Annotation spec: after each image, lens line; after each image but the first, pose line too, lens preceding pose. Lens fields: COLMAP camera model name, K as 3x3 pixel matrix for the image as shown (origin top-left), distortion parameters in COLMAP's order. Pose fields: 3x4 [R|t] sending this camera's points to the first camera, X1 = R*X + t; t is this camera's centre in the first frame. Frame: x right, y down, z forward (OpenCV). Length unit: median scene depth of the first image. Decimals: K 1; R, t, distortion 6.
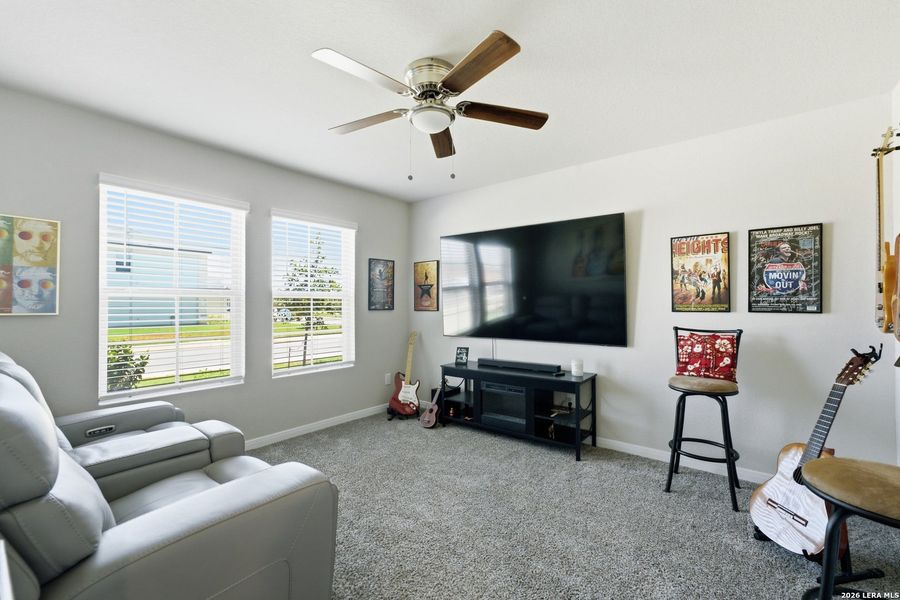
lens RADIAL K [[415.4, 0, 450.0], [0, 415.4, 300.0], [0, 0, 1]] dist [0.001850, 0.000715]
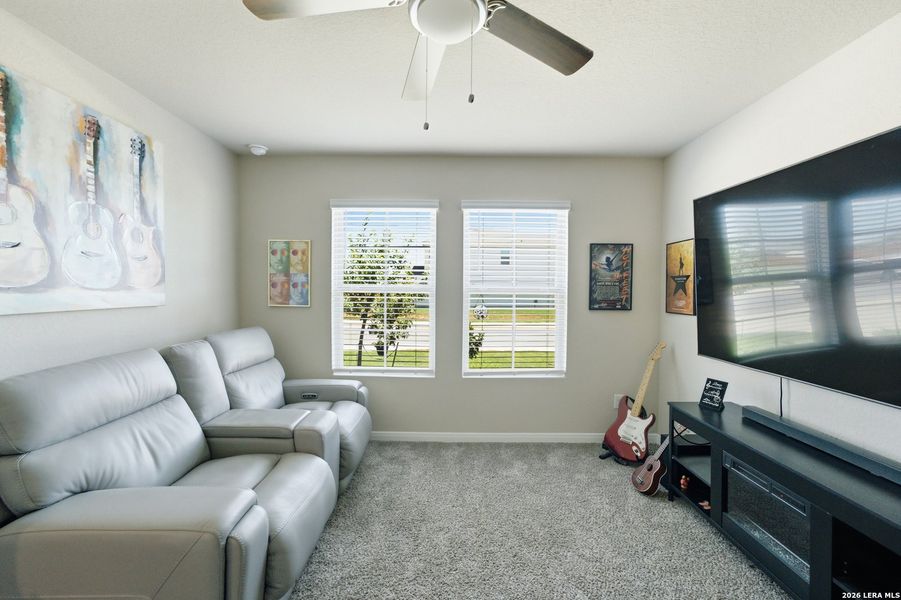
lens RADIAL K [[372.4, 0, 450.5], [0, 372.4, 300.0], [0, 0, 1]] dist [-0.001039, 0.000001]
pose [[0.607965, 0.020860, -0.793689, 0.216521], [-0.001389, 0.999681, 0.025210, -0.012396], [0.793962, -0.014225, 0.607801, 0.379773]]
